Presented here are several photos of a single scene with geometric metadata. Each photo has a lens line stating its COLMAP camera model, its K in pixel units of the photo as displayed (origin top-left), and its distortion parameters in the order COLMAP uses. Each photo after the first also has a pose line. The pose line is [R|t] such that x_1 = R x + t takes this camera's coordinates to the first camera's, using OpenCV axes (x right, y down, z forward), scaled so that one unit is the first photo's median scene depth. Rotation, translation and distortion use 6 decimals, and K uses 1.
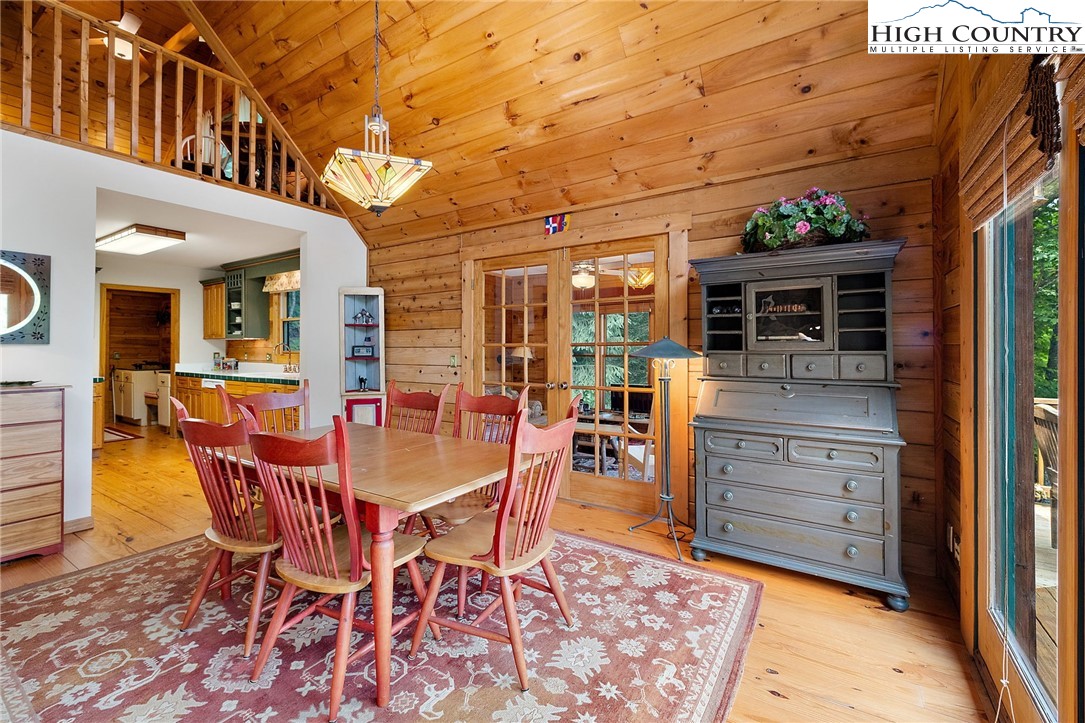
lens RADIAL K [[457.1, 0, 536.8], [0, 457.1, 343.5], [0, 0, 1]] dist [0.001639, 0.000840]
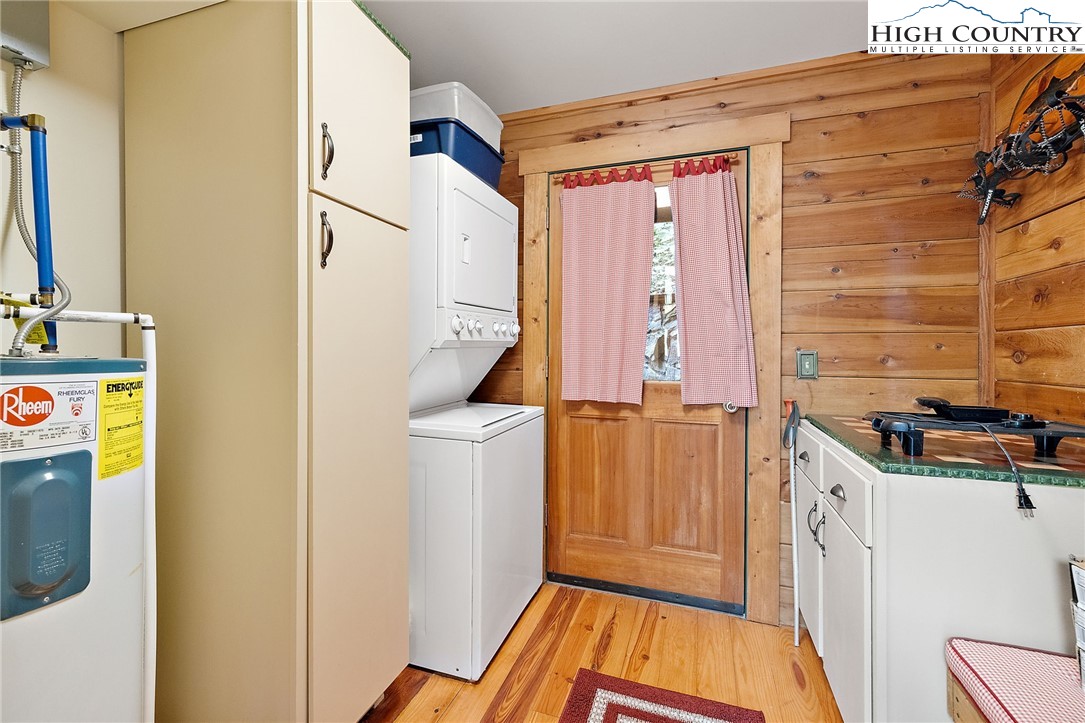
lens RADIAL K [[457.1, 0, 542.2], [0, 457.1, 353.8], [0, 0, 1]] dist [0.001639, 0.000840]
pose [[0.244513, 0.007483, -0.969617, -0.695084], [0.005330, 0.999945, 0.009061, 0.017554], [0.969631, -0.007384, 0.244460, 0.781451]]
